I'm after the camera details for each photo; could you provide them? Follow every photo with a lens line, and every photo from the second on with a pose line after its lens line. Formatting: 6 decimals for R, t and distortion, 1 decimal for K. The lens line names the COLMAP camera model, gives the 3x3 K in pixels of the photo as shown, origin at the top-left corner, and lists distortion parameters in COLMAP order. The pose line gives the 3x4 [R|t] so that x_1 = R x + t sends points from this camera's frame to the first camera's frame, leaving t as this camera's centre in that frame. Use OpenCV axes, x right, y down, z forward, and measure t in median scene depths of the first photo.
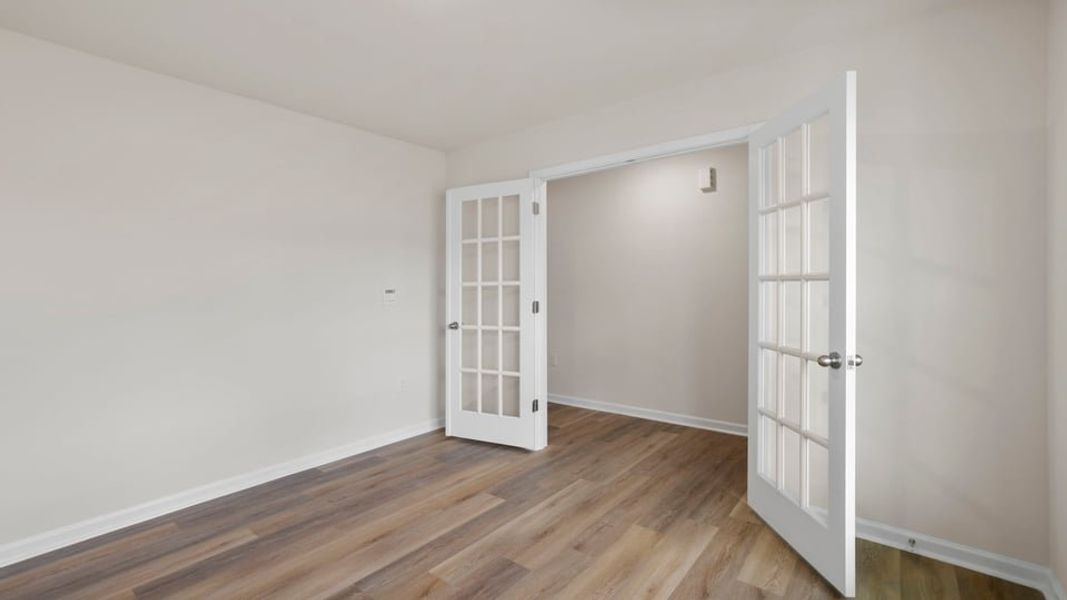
lens RADIAL K [[463.8, 0, 530.1], [0, 463.8, 289.5], [0, 0, 1]] dist [-0.028642, 0.006769]
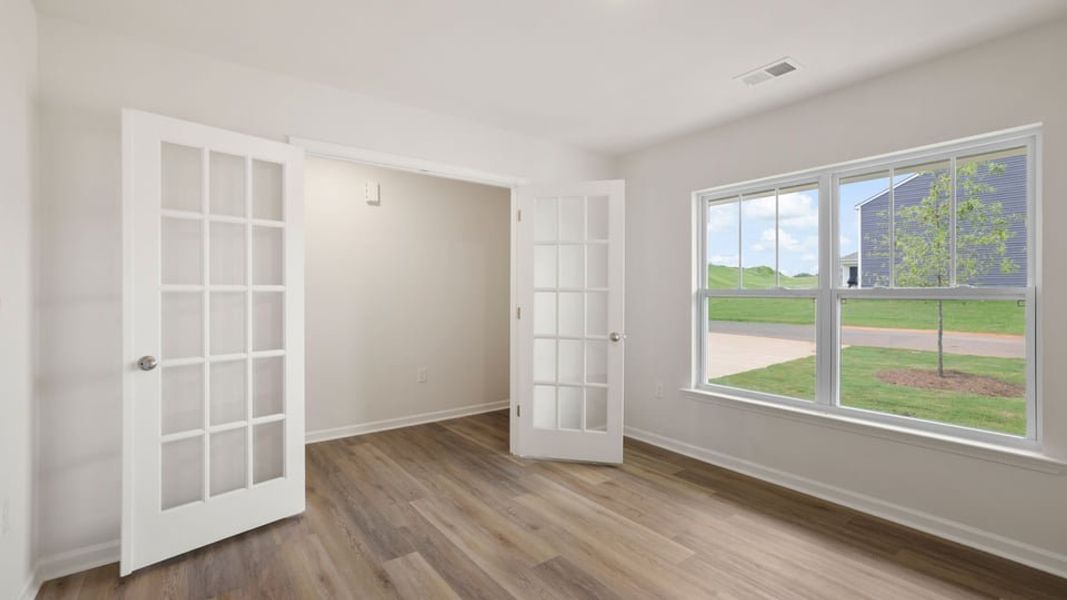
lens RADIAL K [[454.8, 0, 531.0], [0, 454.8, 301.7], [0, 0, 1]] dist [-0.004914, 0.000214]
pose [[0.253440, -0.004780, 0.967339, -0.717435], [-0.000136, 0.999988, 0.004976, 0.003097], [-0.967351, -0.001393, 0.253436, 0.540430]]
